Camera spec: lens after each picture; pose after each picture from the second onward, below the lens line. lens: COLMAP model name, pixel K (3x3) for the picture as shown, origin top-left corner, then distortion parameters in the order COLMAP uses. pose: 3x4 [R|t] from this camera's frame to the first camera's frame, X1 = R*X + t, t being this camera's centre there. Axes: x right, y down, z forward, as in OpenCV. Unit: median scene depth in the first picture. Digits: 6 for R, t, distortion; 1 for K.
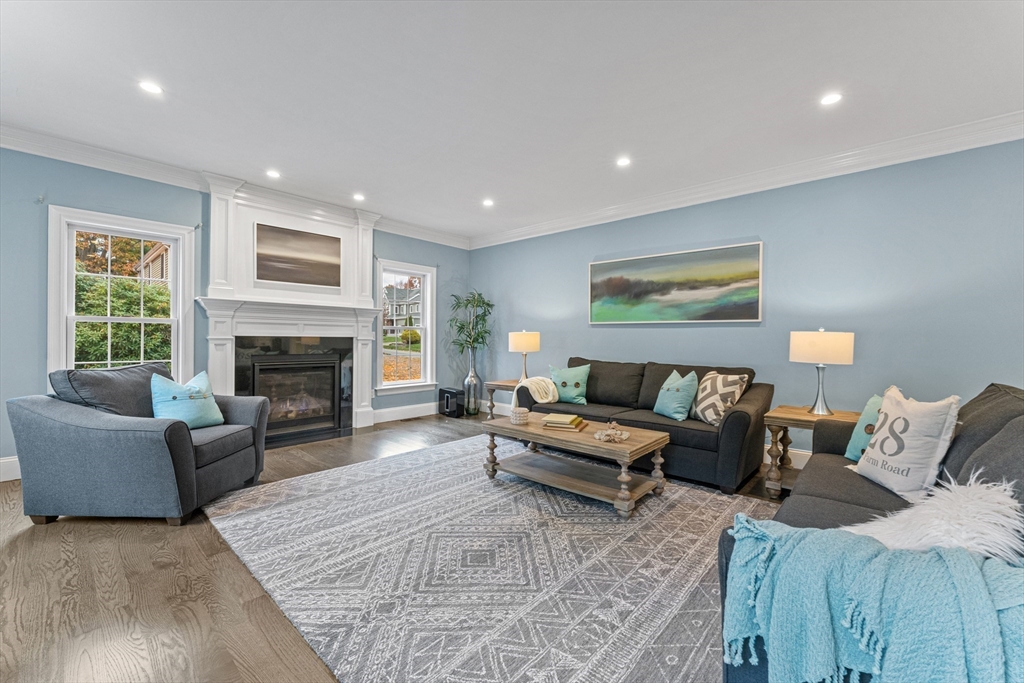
lens RADIAL K [[416.5, 0, 519.6], [0, 416.5, 339.5], [0, 0, 1]] dist [0.003052, 0.000104]
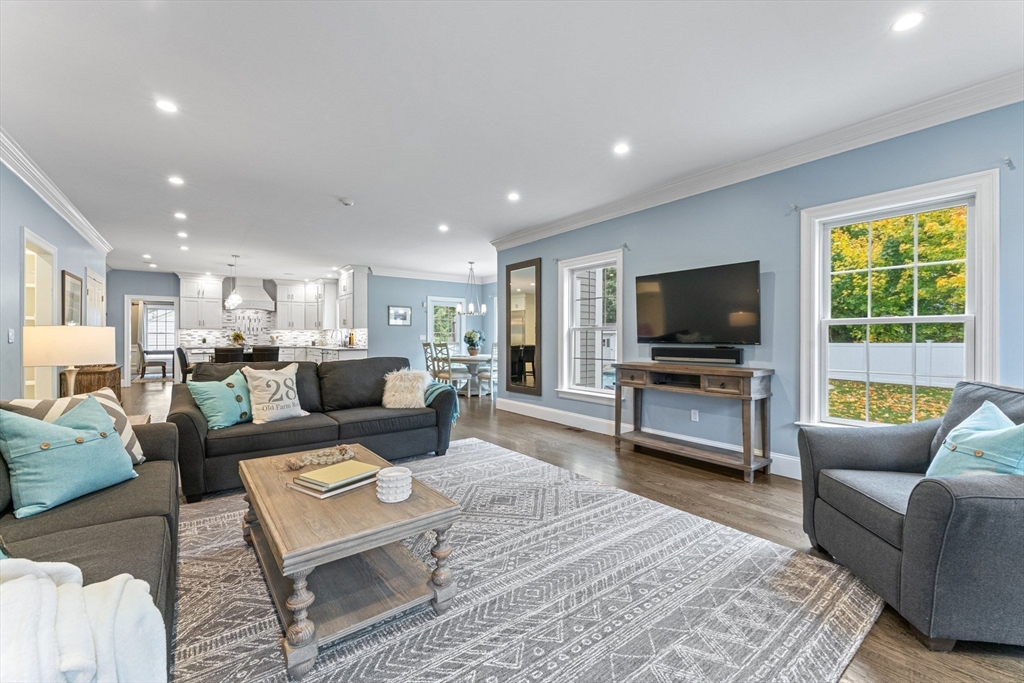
lens RADIAL K [[416.5, 0, 516.0], [0, 416.5, 339.3], [0, 0, 1]] dist [0.003052, 0.000104]
pose [[-0.981557, -0.009663, 0.190925, -0.339846], [-0.008516, 0.999940, 0.006823, -0.009230], [-0.190980, 0.005071, -0.981581, 2.004494]]
